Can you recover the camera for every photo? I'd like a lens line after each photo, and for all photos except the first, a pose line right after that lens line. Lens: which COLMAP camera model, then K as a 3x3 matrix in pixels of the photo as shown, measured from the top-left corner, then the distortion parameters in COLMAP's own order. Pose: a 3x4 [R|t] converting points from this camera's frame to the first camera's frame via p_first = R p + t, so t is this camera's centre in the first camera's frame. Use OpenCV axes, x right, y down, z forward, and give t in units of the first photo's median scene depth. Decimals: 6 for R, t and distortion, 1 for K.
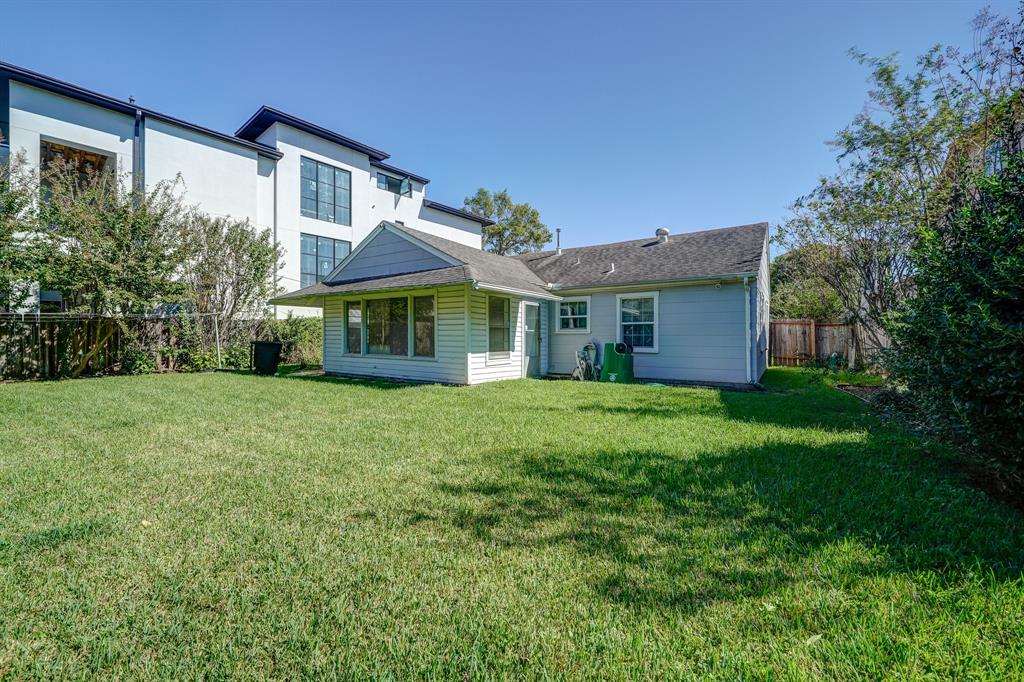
lens RADIAL K [[405.0, 0, 512.4], [0, 405.0, 326.6], [0, 0, 1]] dist [-0.003040, -0.000361]
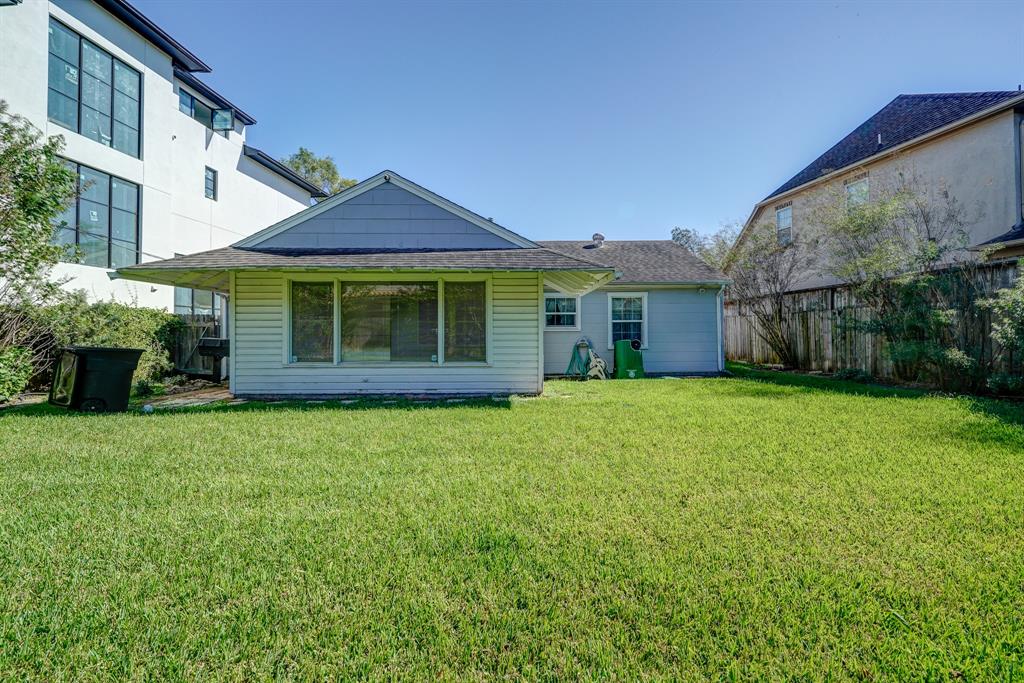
lens RADIAL K [[405.0, 0, 512.4], [0, 405.0, 327.1], [0, 0, 1]] dist [-0.003040, -0.000361]
pose [[0.822455, 0.003603, 0.568819, -0.495964], [-0.008931, 0.999938, 0.006579, 0.002463], [-0.568761, -0.010491, 0.822436, 0.277225]]
